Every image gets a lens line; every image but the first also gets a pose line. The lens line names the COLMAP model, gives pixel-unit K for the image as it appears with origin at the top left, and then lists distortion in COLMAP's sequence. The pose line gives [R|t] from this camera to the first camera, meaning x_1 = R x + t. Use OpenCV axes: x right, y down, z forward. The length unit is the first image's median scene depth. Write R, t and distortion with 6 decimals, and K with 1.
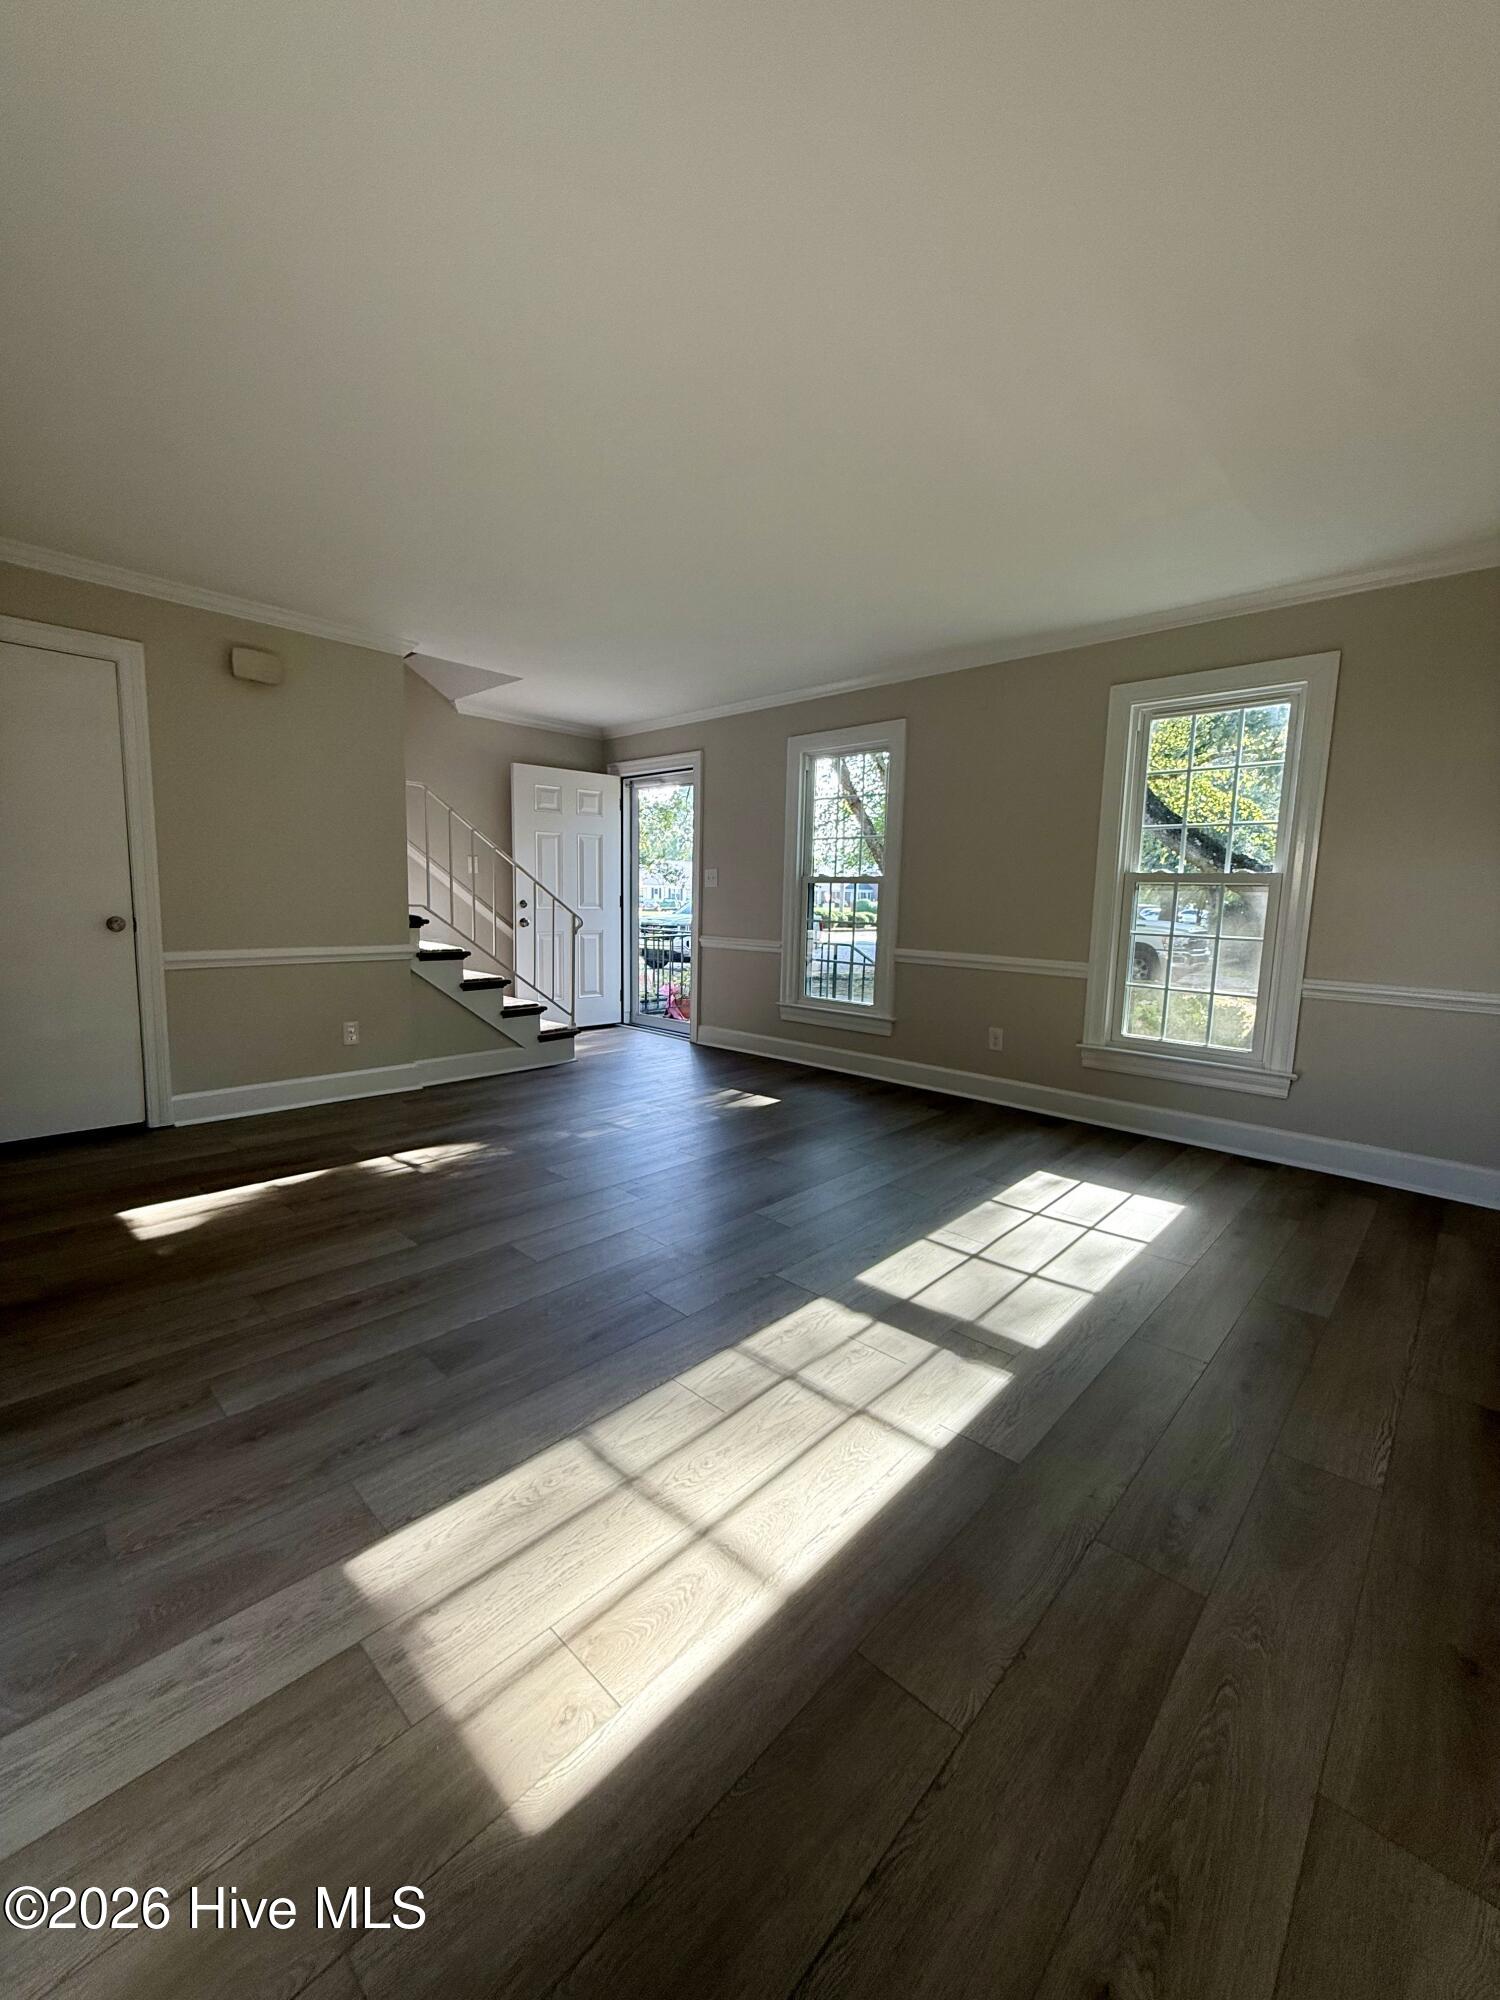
lens RADIAL K [[799.7, 0, 750.8], [0, 799.7, 991.6], [0, 0, 1]] dist [-0.000450, 0.000045]
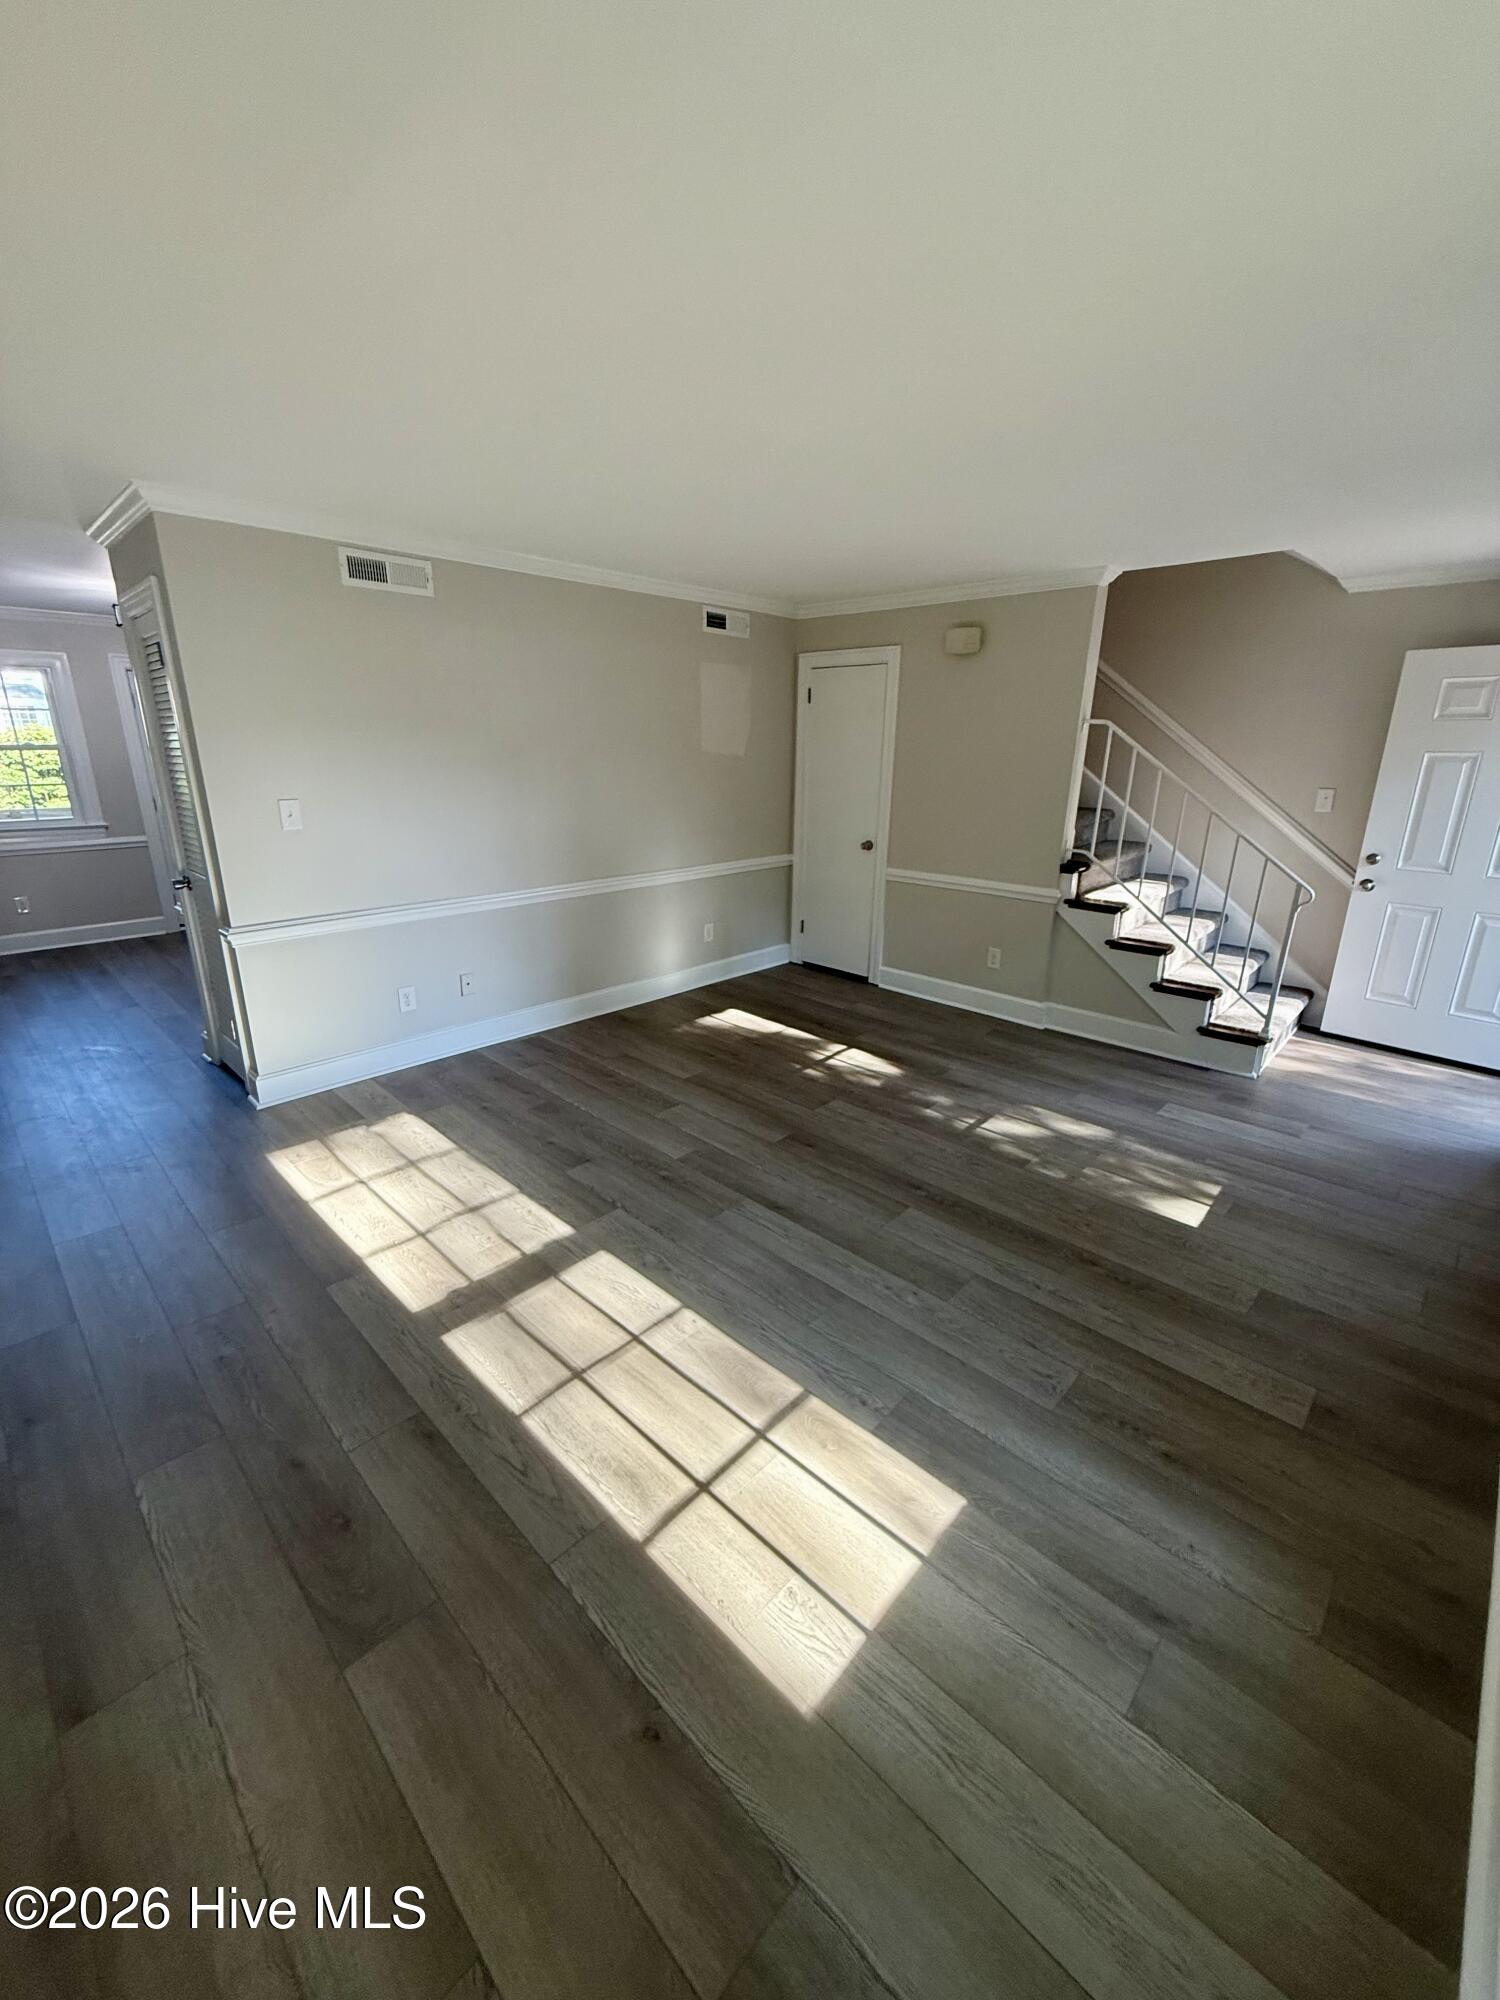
lens RADIAL K [[799.7, 0, 750.8], [0, 799.7, 991.6], [0, 0, 1]] dist [-0.000450, 0.000045]
pose [[-0.013141, 0.275525, -0.961204, 0.762184], [-0.127521, 0.952976, 0.274909, -0.214261], [0.991749, 0.126186, 0.022612, 0.798173]]
